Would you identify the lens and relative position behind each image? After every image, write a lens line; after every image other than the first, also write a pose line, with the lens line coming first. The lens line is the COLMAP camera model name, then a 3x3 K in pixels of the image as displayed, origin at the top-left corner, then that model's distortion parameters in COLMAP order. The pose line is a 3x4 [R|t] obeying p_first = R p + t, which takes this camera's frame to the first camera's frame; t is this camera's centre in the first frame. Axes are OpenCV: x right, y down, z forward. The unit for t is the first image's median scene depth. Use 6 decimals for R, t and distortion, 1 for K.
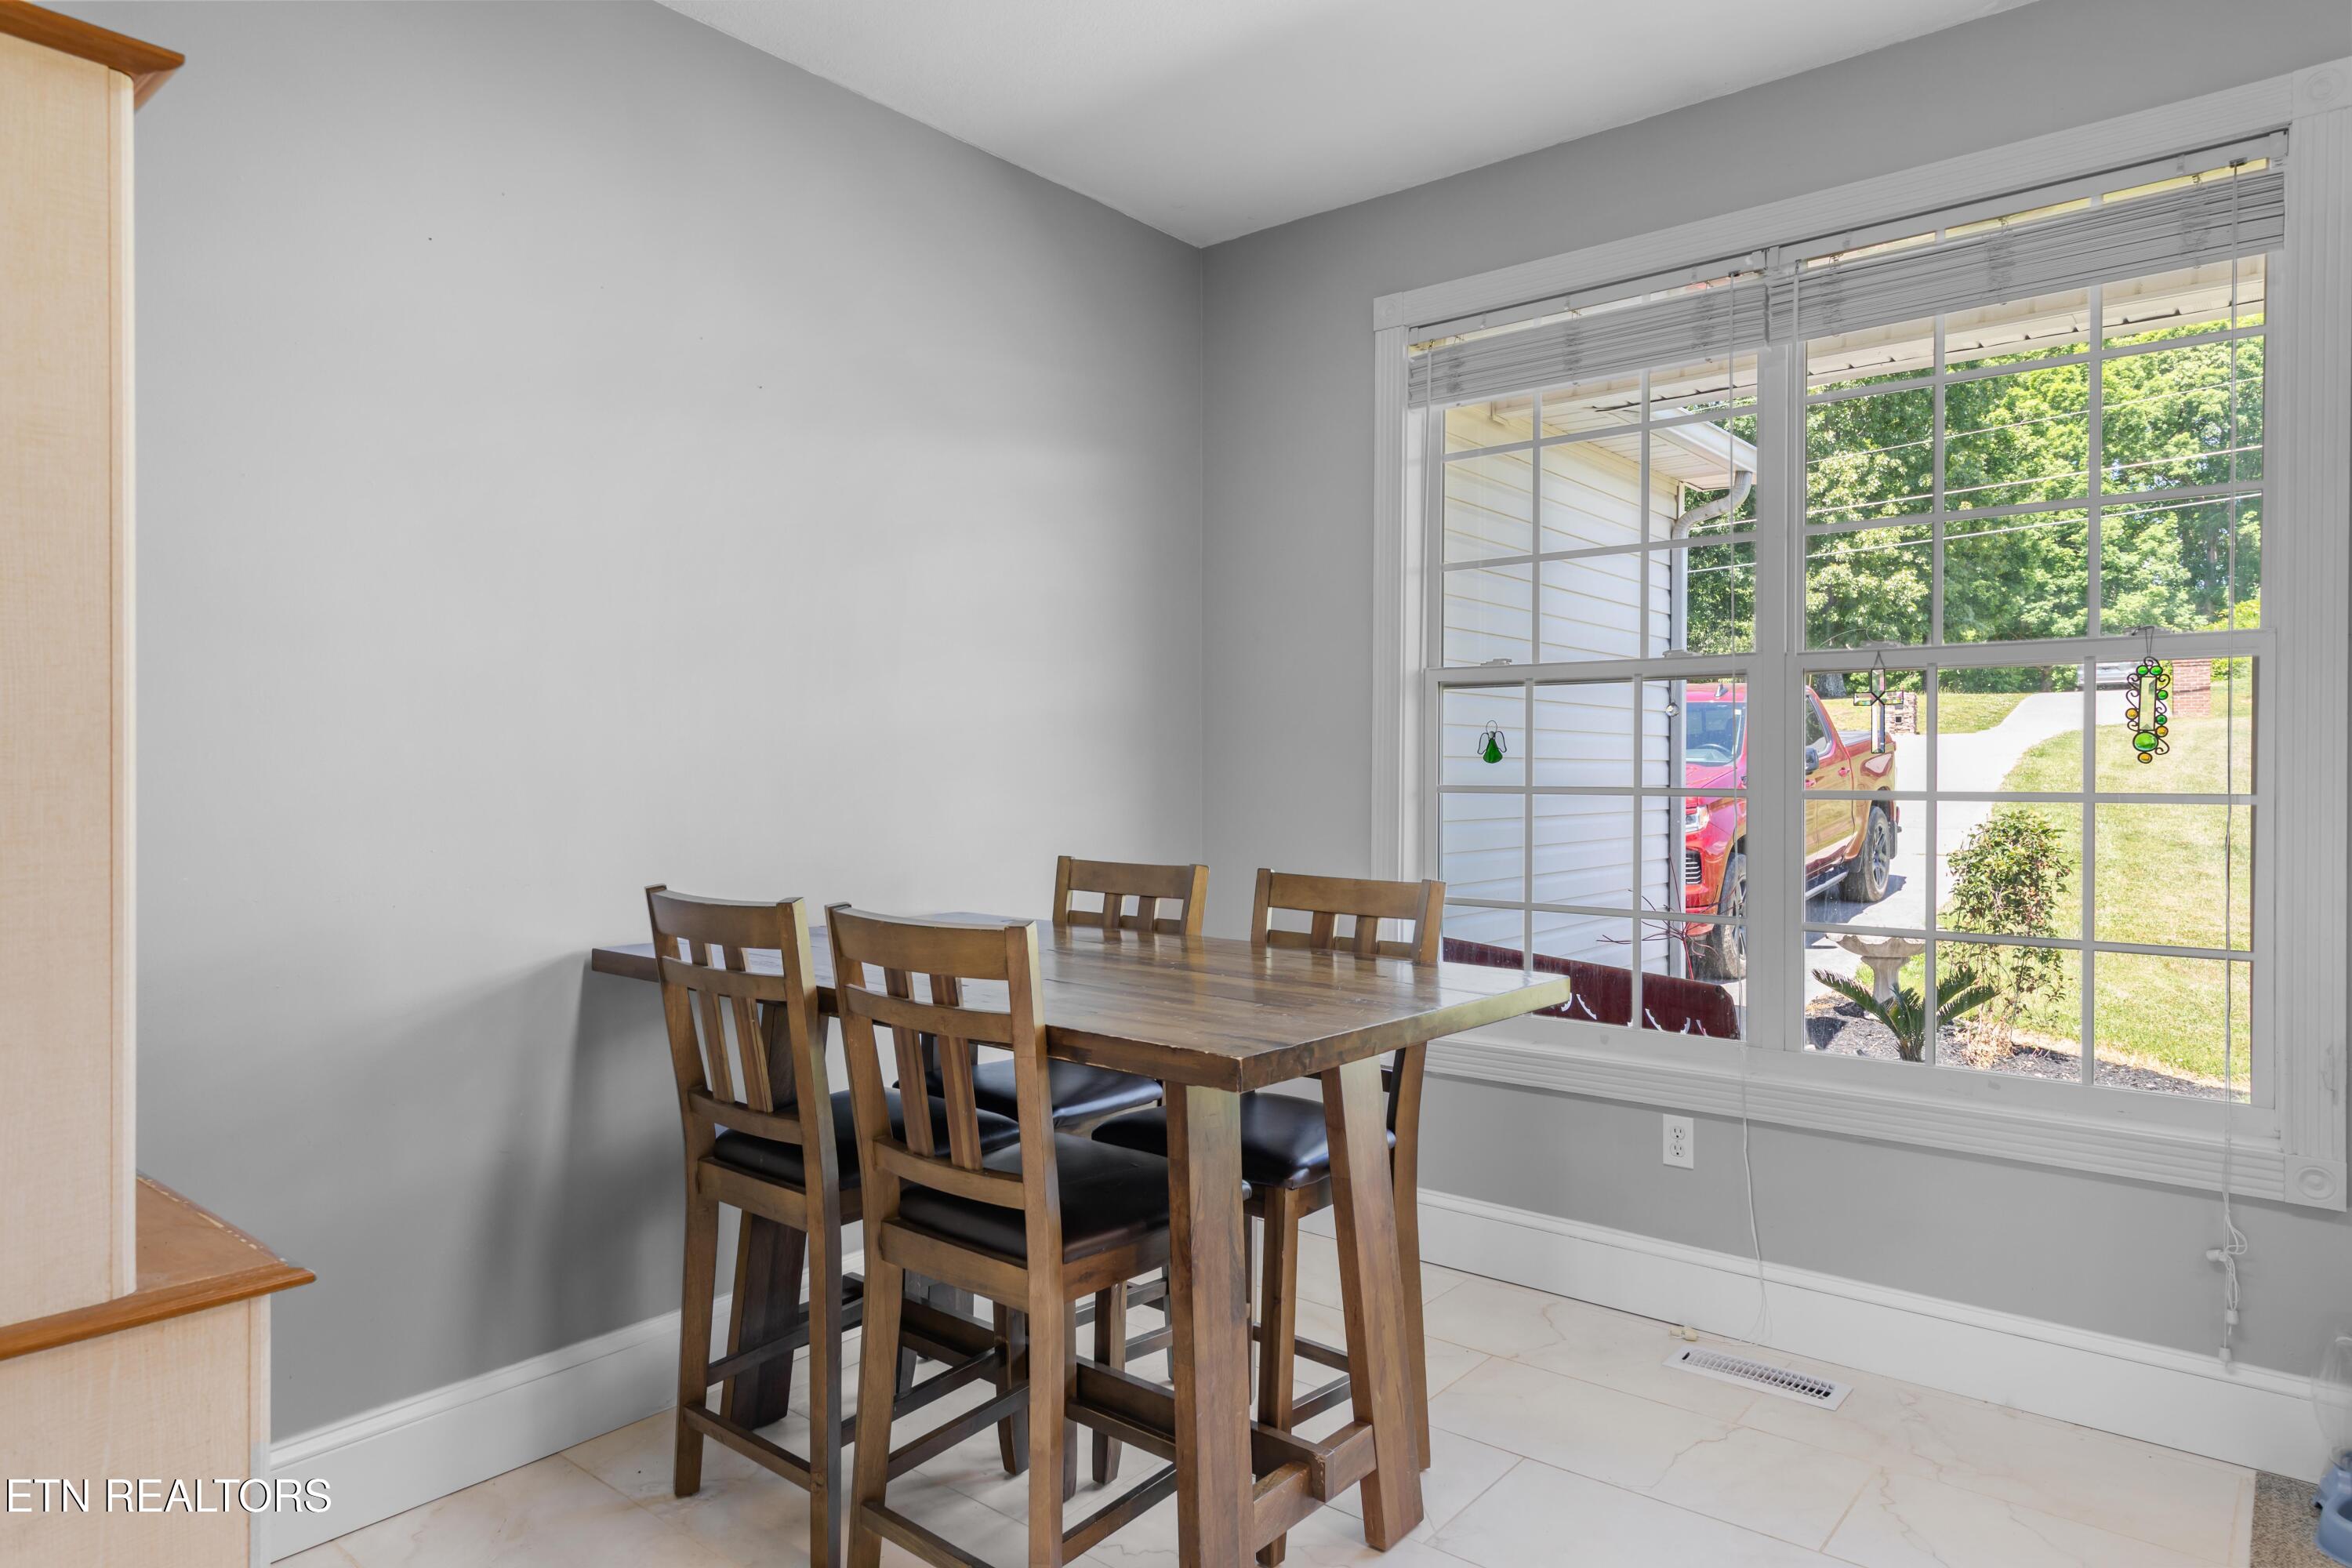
lens RADIAL K [[1461.2, 0, 1174.3], [0, 1461.2, 772.6], [0, 0, 1]] dist [0.005558, -0.000109]
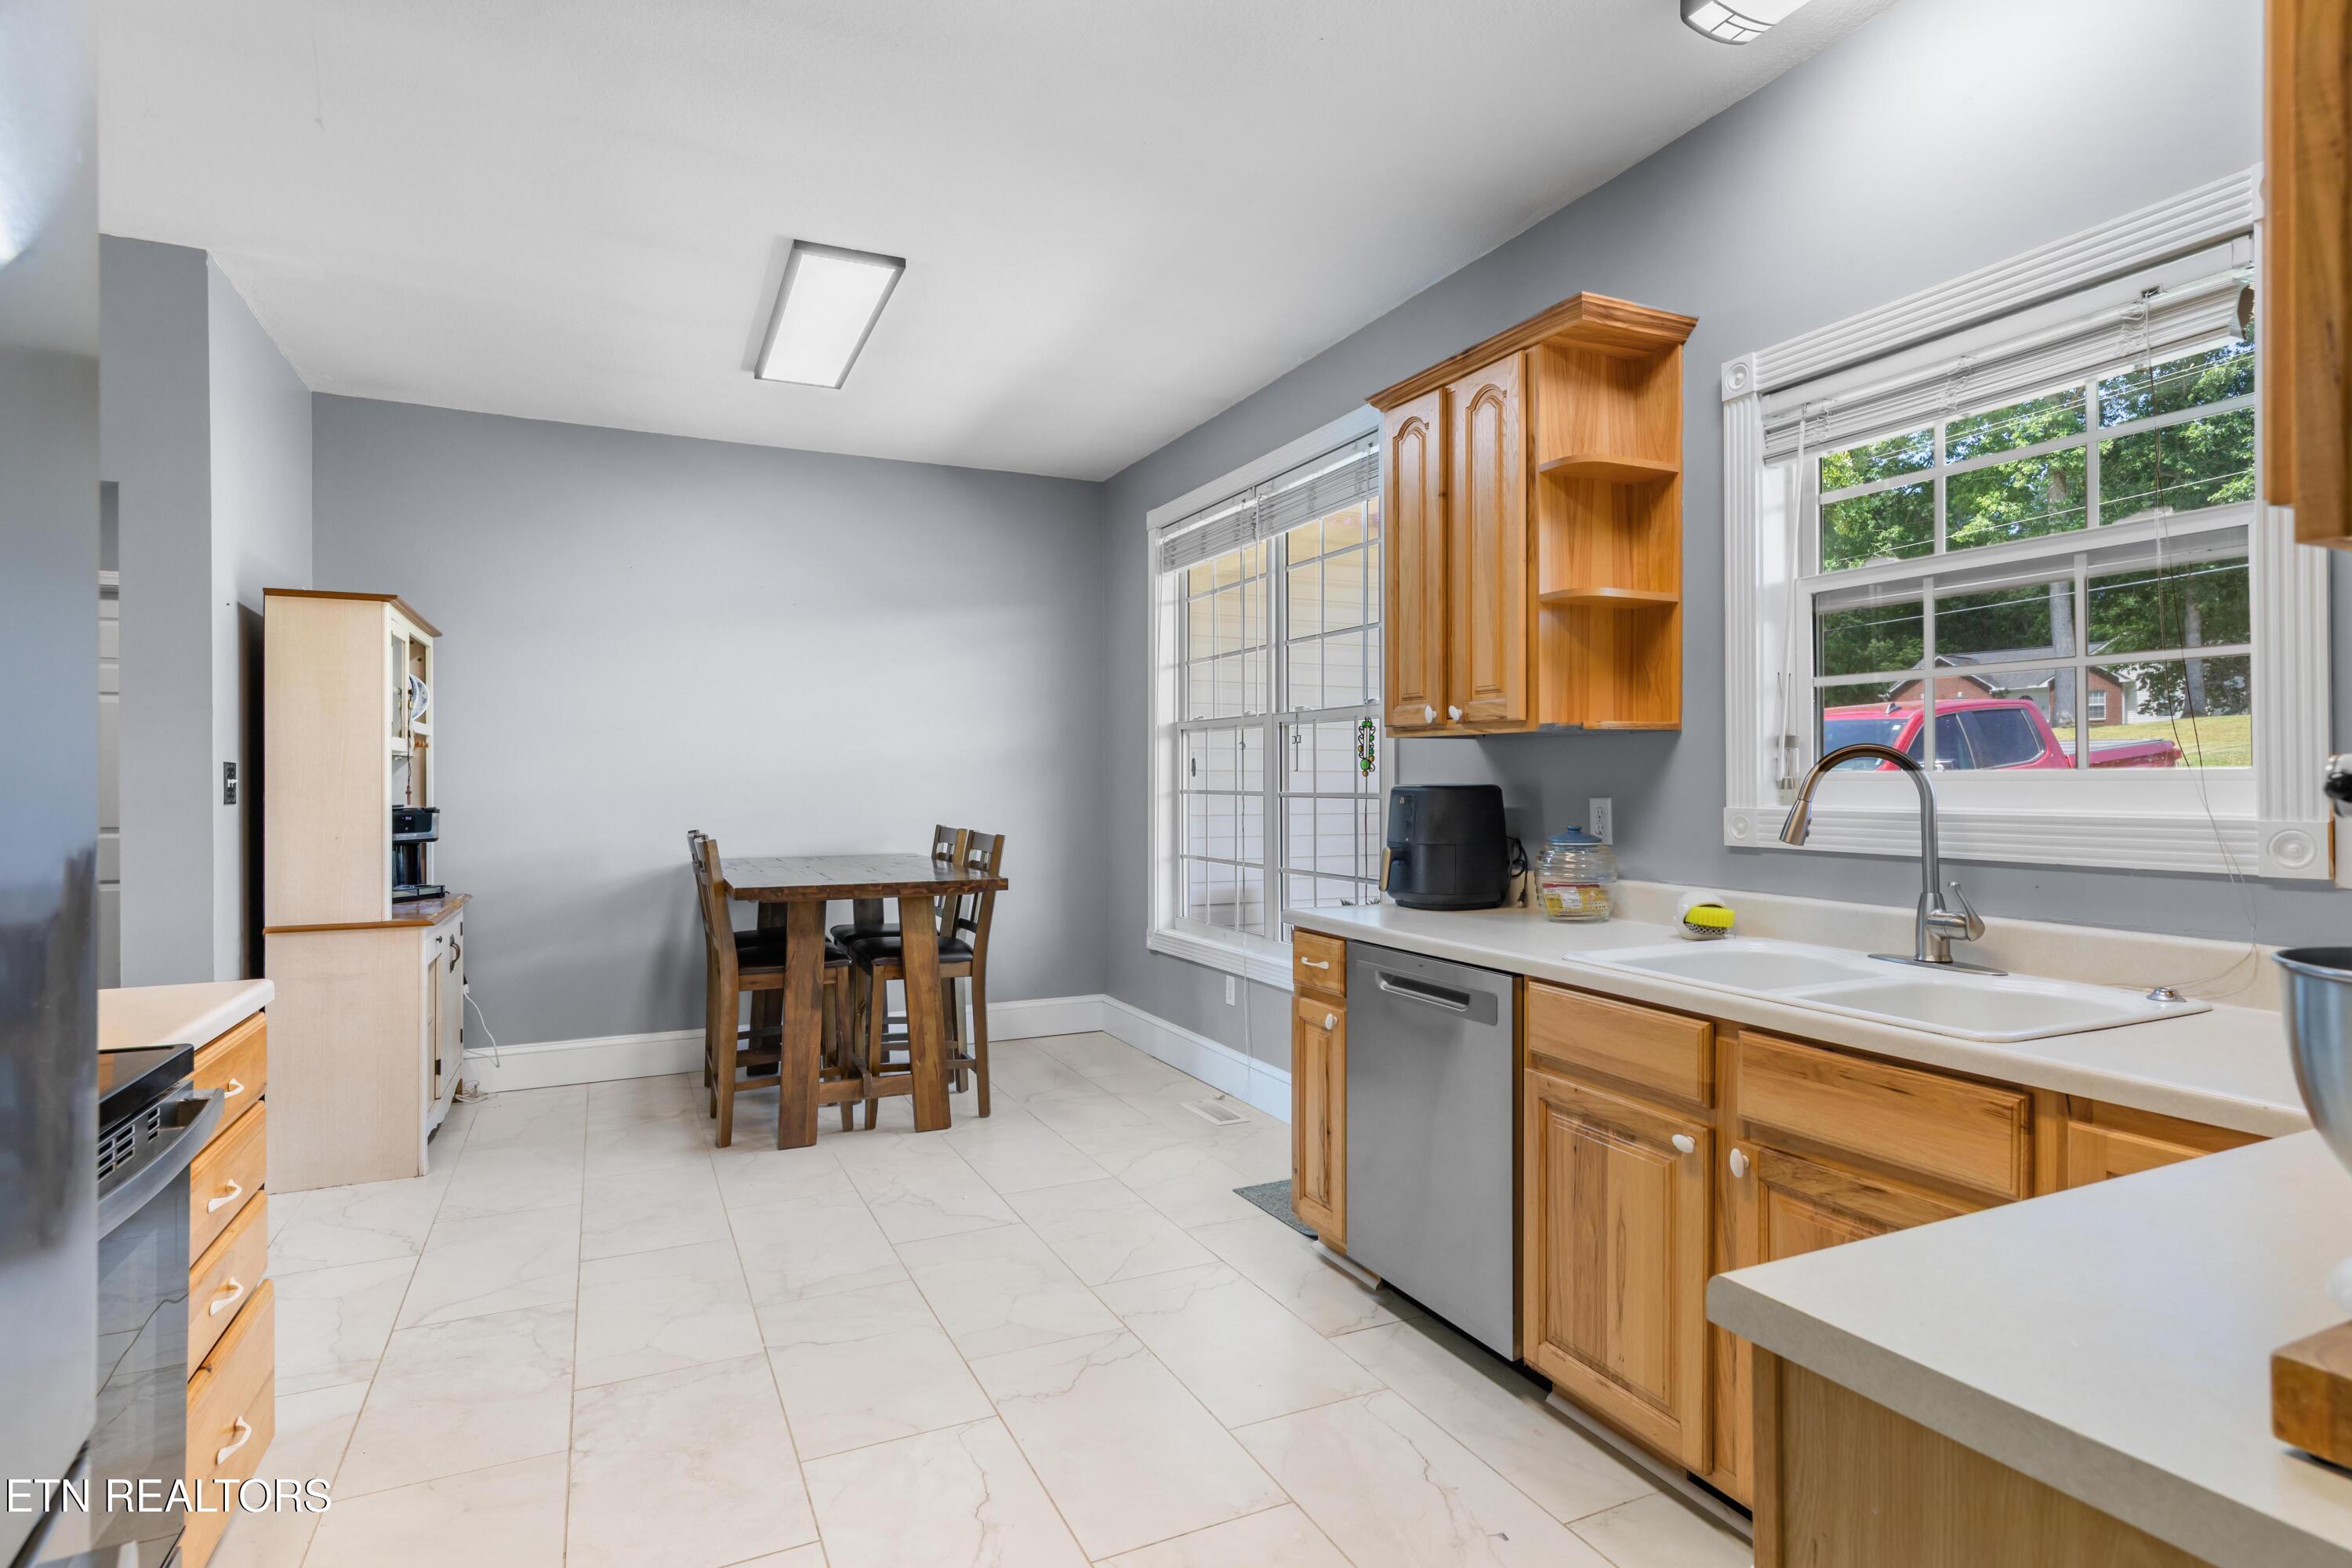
lens RADIAL K [[1206.8, 0, 1178.1], [0, 1206.8, 781.2], [0, 0, 1]] dist [0.004031, 0.000474]
pose [[0.917193, 0.004852, -0.398413, 0.820828], [-0.006838, 0.999970, -0.003565, 0.004999], [0.398383, 0.005994, 0.917199, -0.344054]]
